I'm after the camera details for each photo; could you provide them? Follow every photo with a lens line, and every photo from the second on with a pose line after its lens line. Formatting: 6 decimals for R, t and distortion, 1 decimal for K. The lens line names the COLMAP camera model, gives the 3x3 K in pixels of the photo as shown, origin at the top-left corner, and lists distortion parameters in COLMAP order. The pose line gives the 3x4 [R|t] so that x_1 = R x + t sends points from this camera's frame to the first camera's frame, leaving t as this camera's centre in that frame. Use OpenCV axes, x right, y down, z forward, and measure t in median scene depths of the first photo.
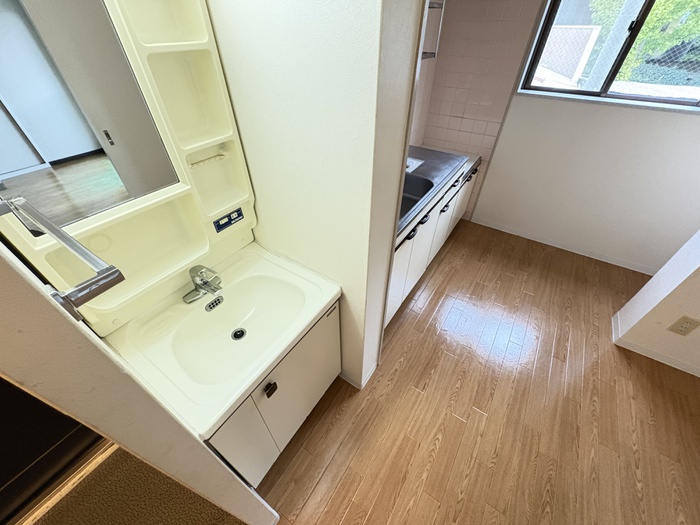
lens RADIAL K [[280.3, 0, 350.0], [0, 280.3, 262.5], [0, 0, 1]] dist [0.000918, -0.000324]
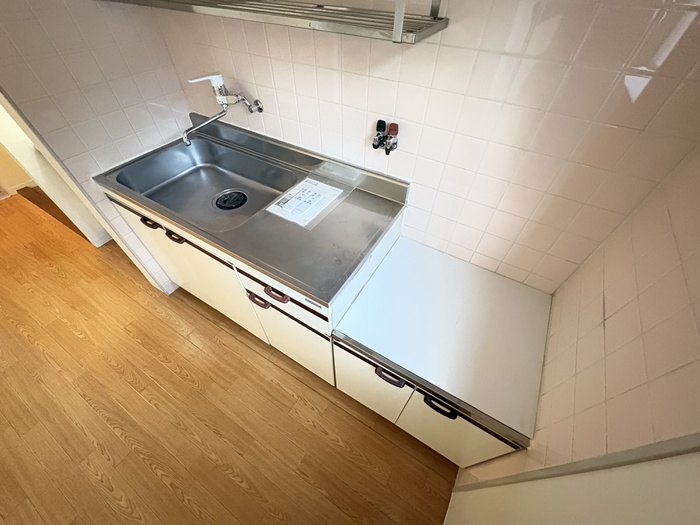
lens RADIAL K [[280.3, 0, 350.0], [0, 280.3, 262.5], [0, 0, 1]] dist [0.000918, -0.000324]
pose [[0.045256, 0.741688, -0.669217, 0.583970], [-0.659068, 0.525593, 0.537941, -0.576084], [0.750720, 0.416715, 0.512609, 0.698887]]
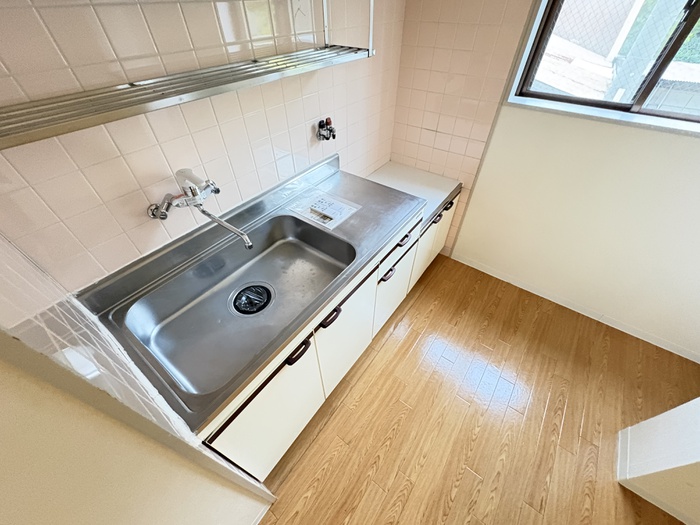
lens RADIAL K [[280.3, 0, 350.0], [0, 280.3, 262.5], [0, 0, 1]] dist [0.000918, -0.000324]
pose [[0.998583, 0.031291, -0.043046, 0.233749], [-0.028588, 0.997664, 0.062047, -0.227040], [0.044887, -0.060728, 0.997145, 0.249344]]
